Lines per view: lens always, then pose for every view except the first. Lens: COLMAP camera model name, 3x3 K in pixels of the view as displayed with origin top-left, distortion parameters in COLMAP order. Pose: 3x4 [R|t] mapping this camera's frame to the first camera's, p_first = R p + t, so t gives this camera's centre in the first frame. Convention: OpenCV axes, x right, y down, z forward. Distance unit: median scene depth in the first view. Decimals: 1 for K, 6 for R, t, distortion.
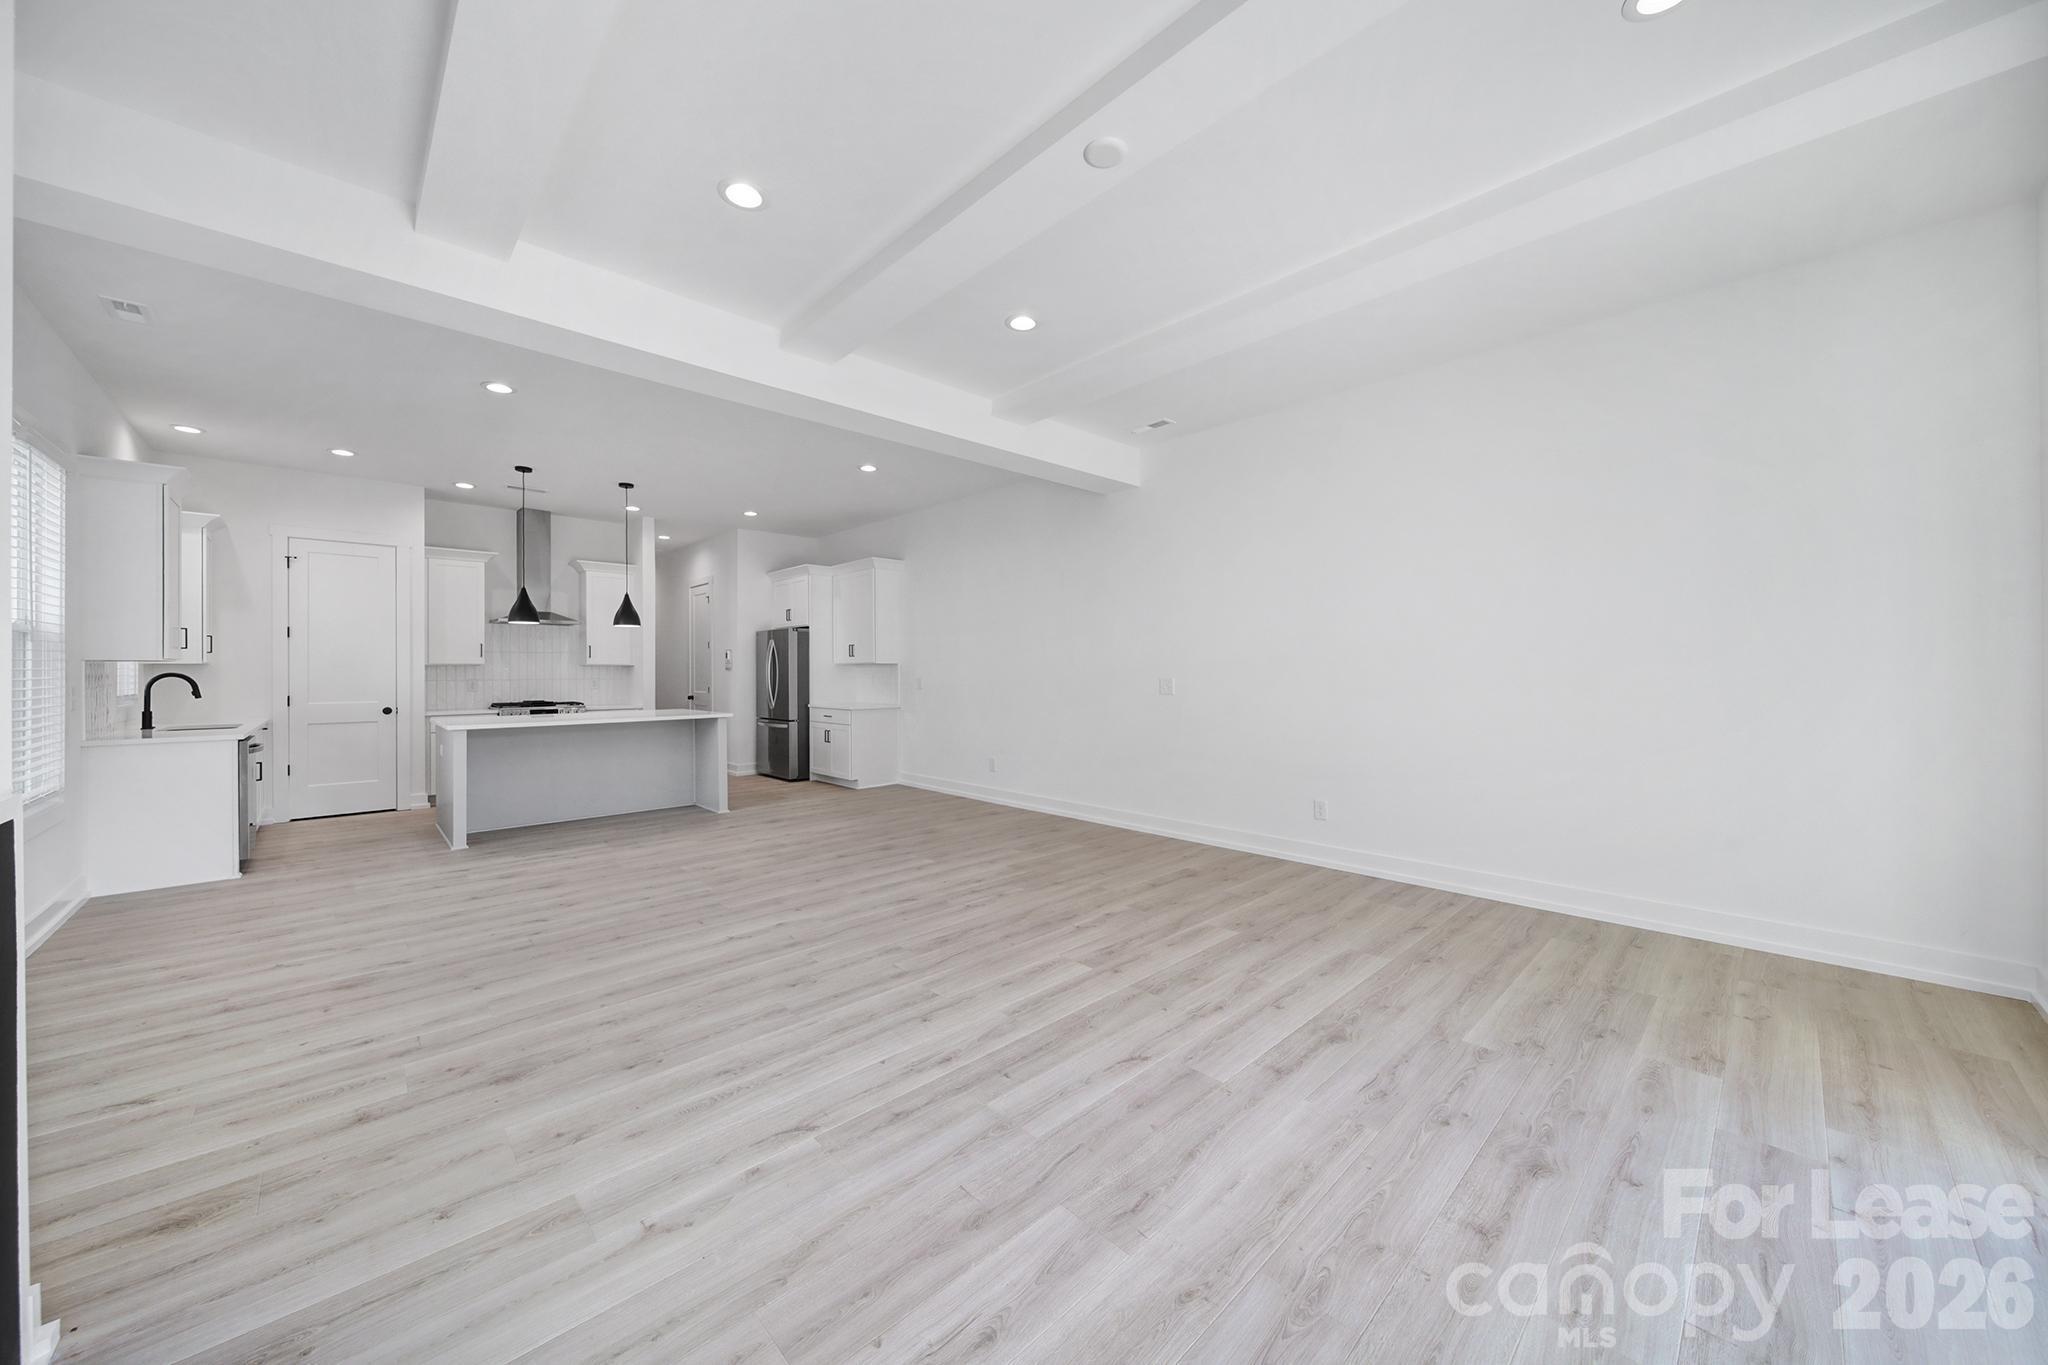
lens RADIAL K [[723.1, 0, 1022.1], [0, 723.1, 671.5], [0, 0, 1]] dist [0.000609, 0.000042]
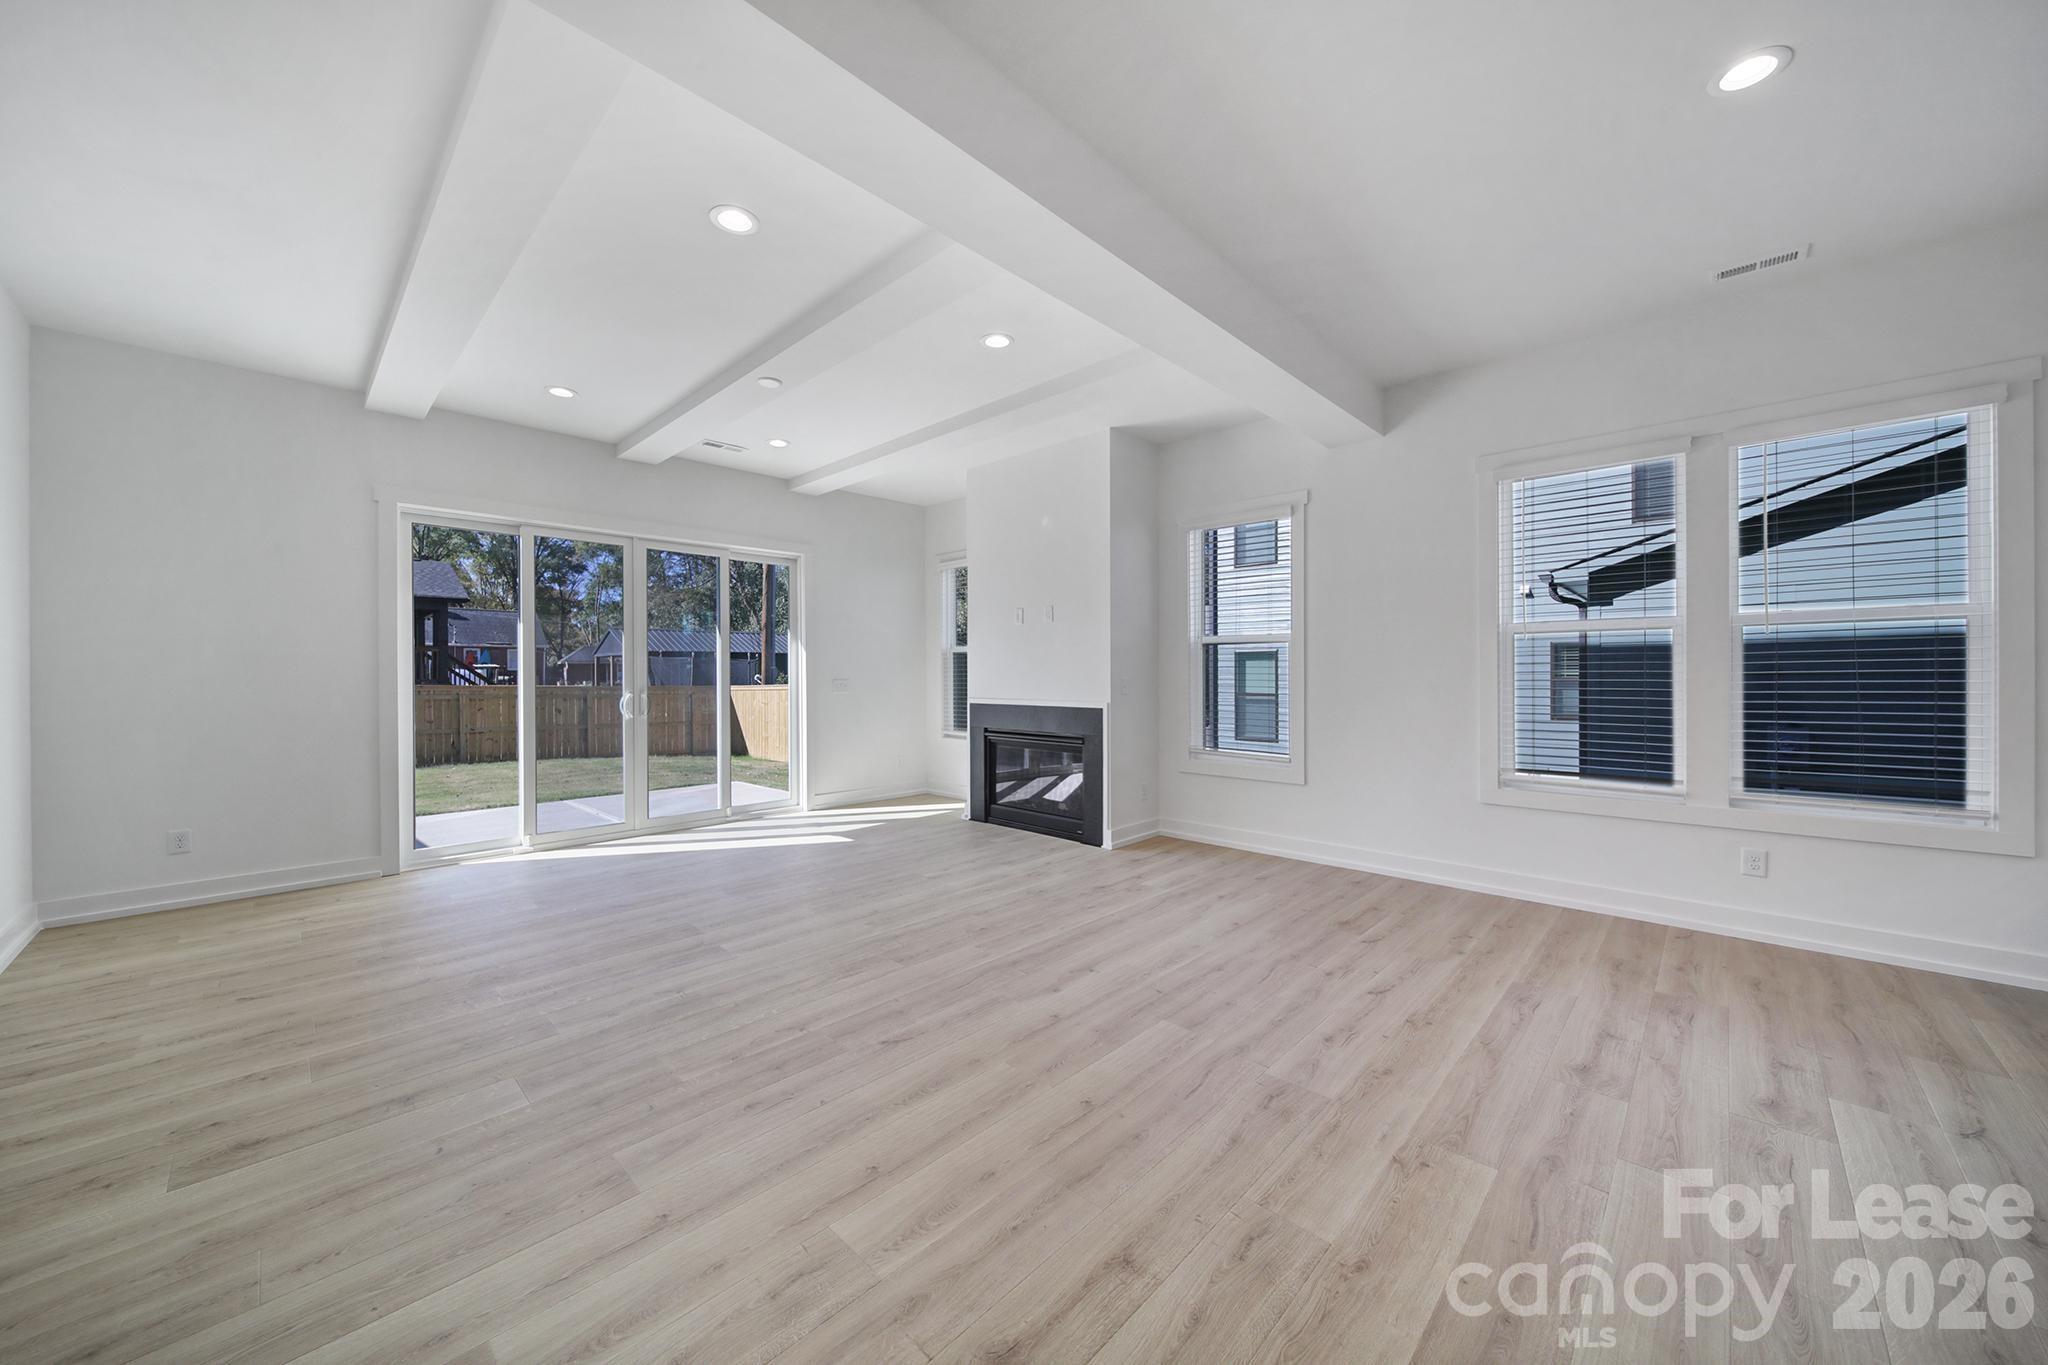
lens RADIAL K [[726.4, 0, 1016.3], [0, 726.4, 674.0], [0, 0, 1]] dist [-0.002491, -0.000392]
pose [[-0.999093, 0.010271, -0.041330, -0.266237], [0.010362, 0.999944, -0.001975, 0.006269], [0.041307, -0.002402, -0.999144, 1.813653]]
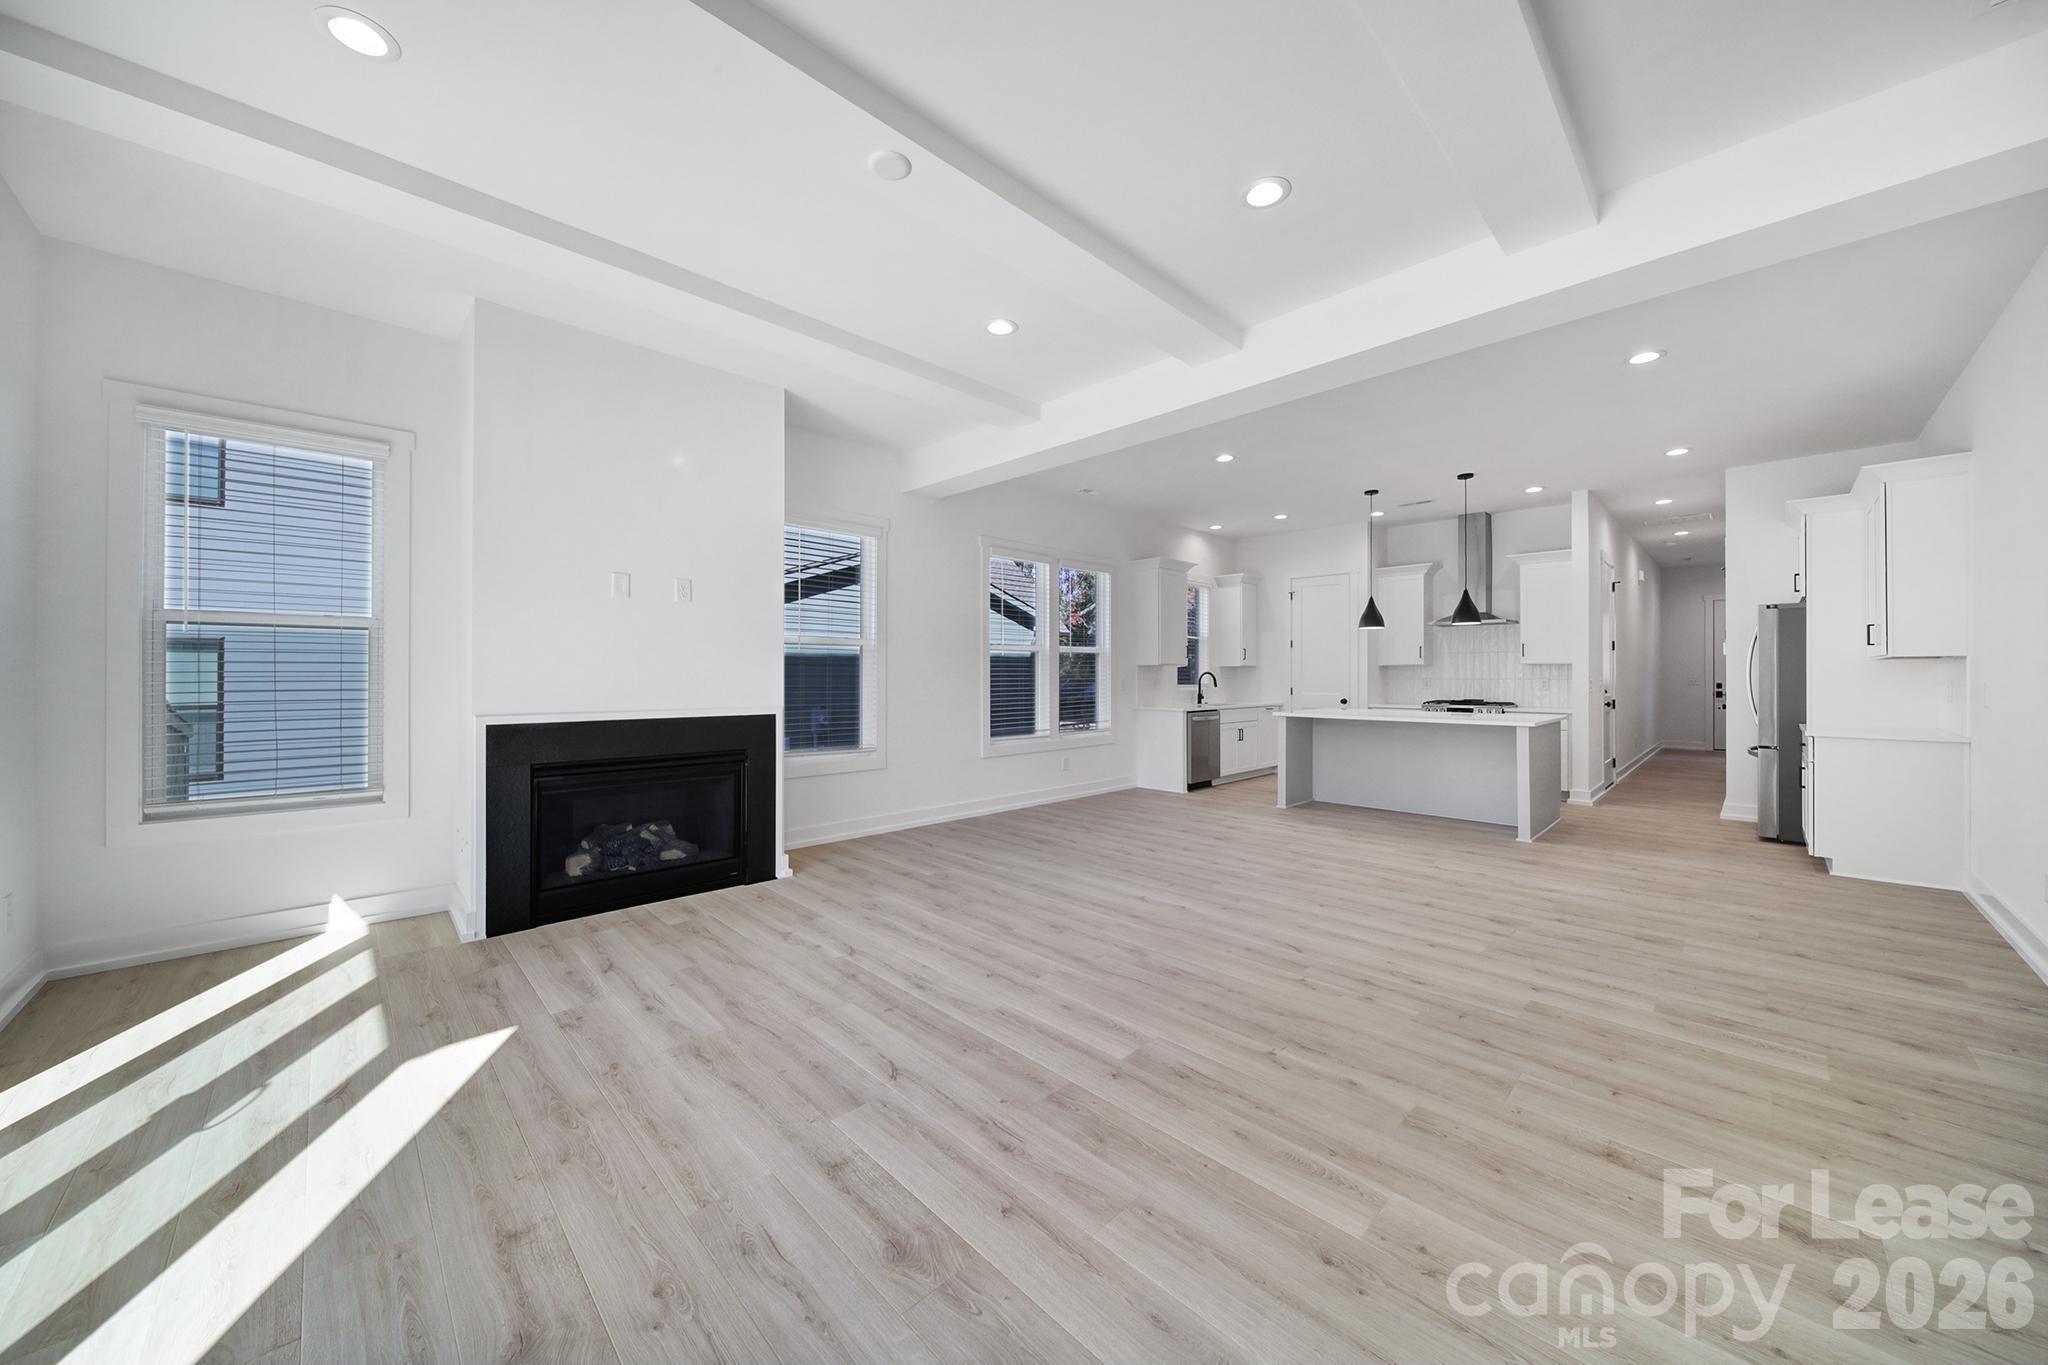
lens RADIAL K [[716.8, 0, 1020.6], [0, 716.8, 674.6], [0, 0, 1]] dist [-0.001160, -0.000219]
pose [[0.014430, 0.005072, -0.999883, 0.729417], [-0.000434, 0.999987, 0.005066, 0.000386], [0.999896, 0.000361, 0.014432, 0.755947]]
